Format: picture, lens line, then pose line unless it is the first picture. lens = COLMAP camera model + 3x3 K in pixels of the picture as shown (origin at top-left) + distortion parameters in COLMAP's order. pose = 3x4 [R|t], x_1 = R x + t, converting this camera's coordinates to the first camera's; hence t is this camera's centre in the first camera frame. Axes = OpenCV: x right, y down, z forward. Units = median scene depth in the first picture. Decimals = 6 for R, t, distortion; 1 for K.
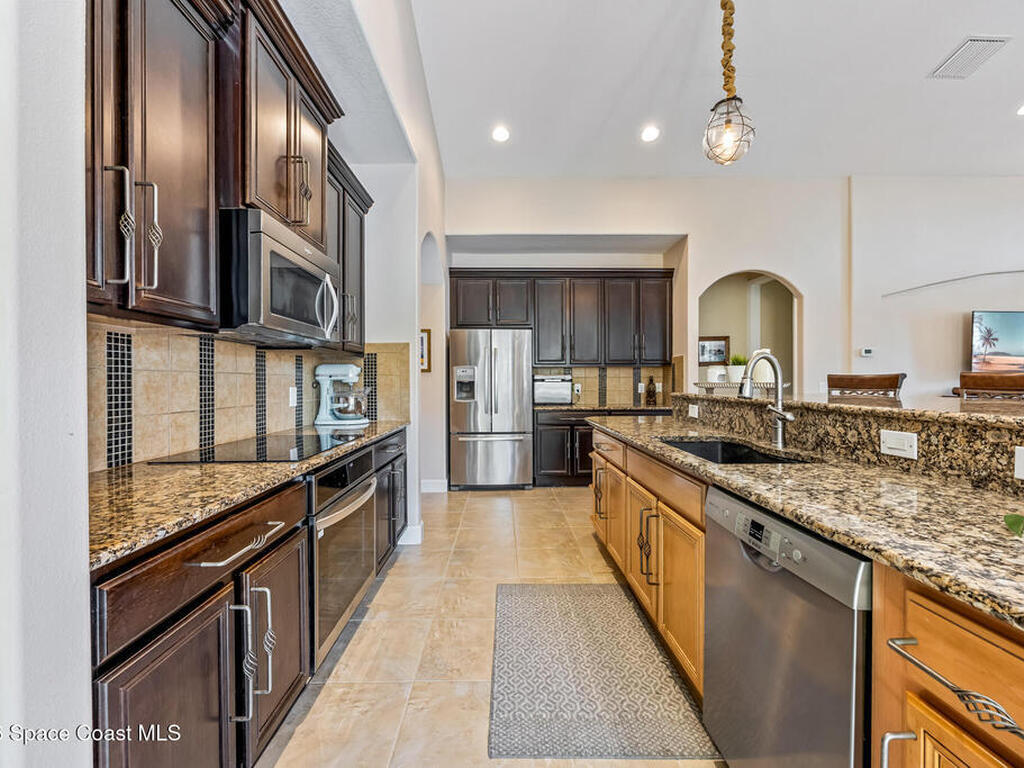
lens RADIAL K [[440.4, 0, 519.0], [0, 440.4, 383.6], [0, 0, 1]] dist [-0.004732, 0.000985]
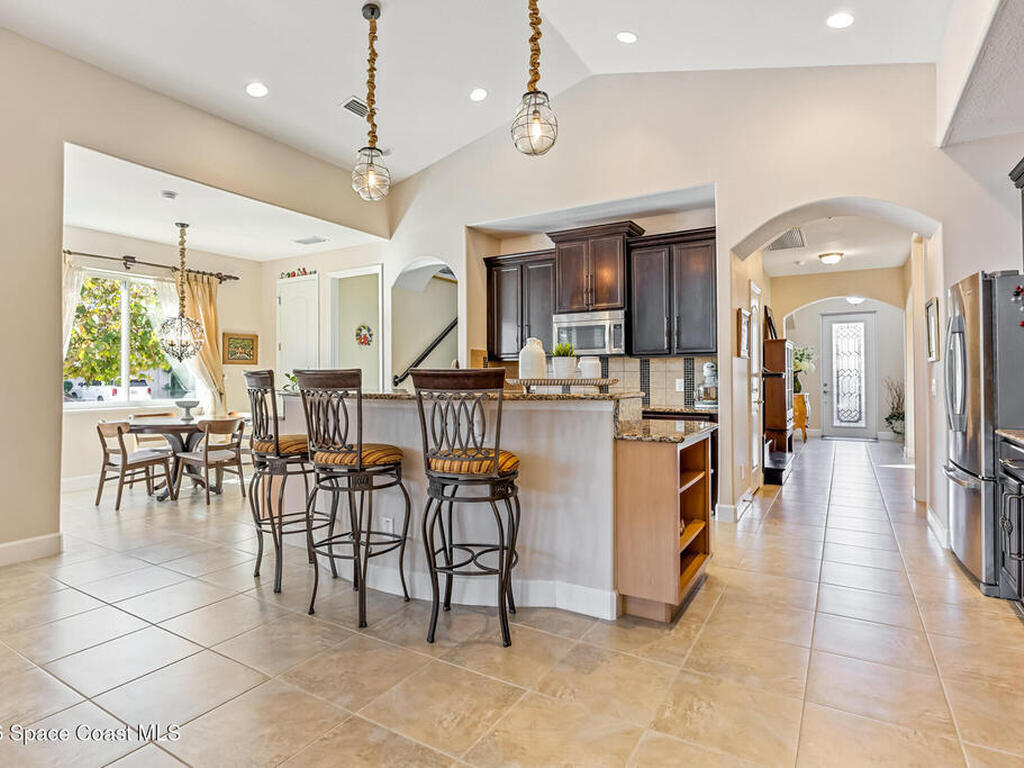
lens RADIAL K [[555.1, 0, 516.0], [0, 555.1, 377.4], [0, 0, 1]] dist [-0.011157, -0.001369]
pose [[-0.545677, 0.006137, -0.837973, 2.126773], [0.001546, 0.999979, 0.006317, -0.014337], [0.837994, 0.002152, -0.545675, 2.312262]]
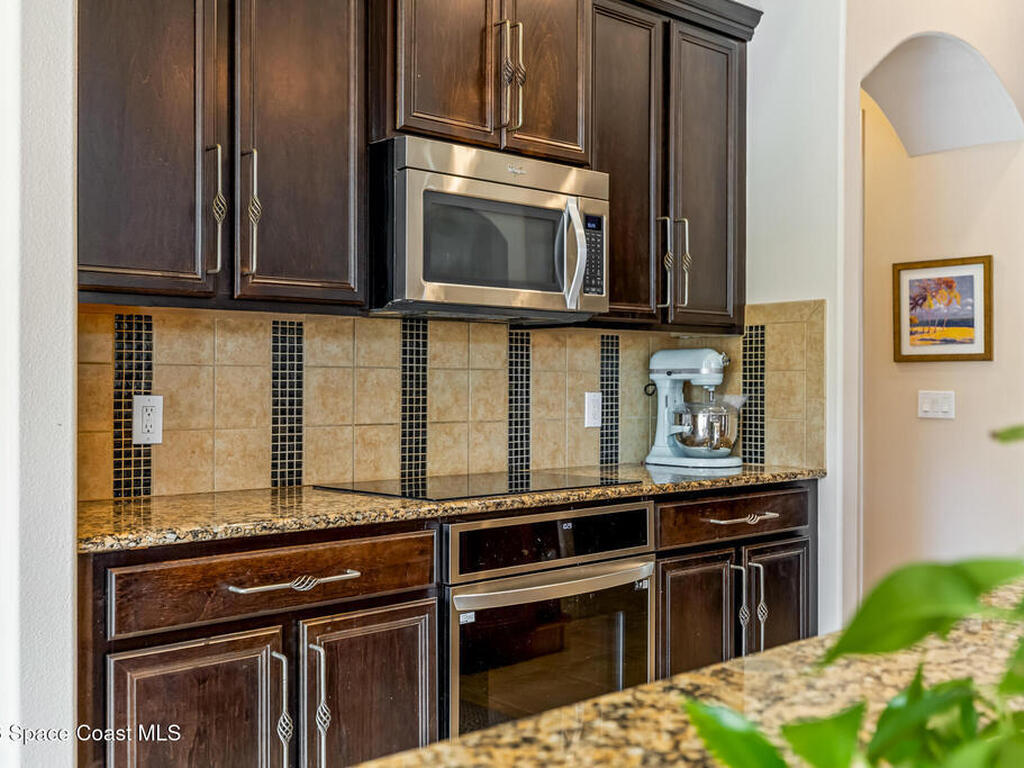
lens RADIAL K [[1118.8, 0, 510.2], [0, 1118.8, 386.2], [0, 0, 1]] dist [-0.016438, 0.000000]
pose [[0.656869, 0.006888, -0.753973, 0.722642], [-0.008248, 0.999964, 0.001950, -0.002859], [0.753959, 0.004937, 0.656902, -0.031426]]
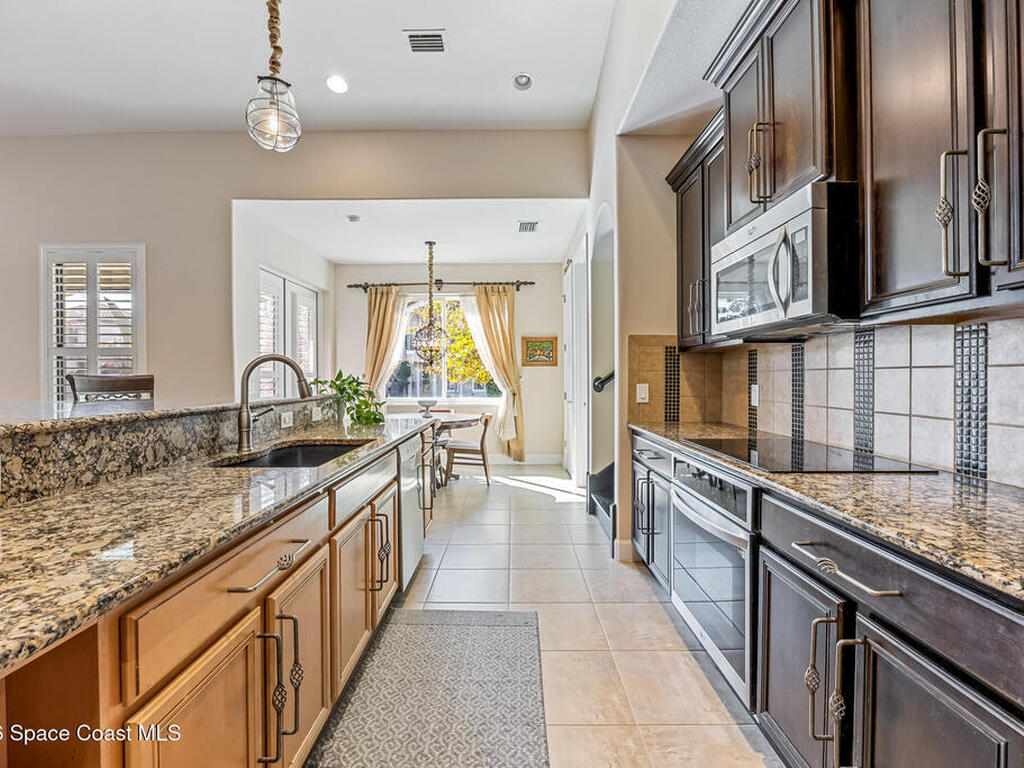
lens RADIAL K [[481.4, 0, 506.5], [0, 481.4, 382.3], [0, 0, 1]] dist [0.000674, 0.000049]
pose [[-0.998720, 0.007711, 0.049980, -0.041442], [0.008418, 0.999867, 0.013958, -0.017818], [-0.049866, 0.014361, -0.998653, 2.069598]]
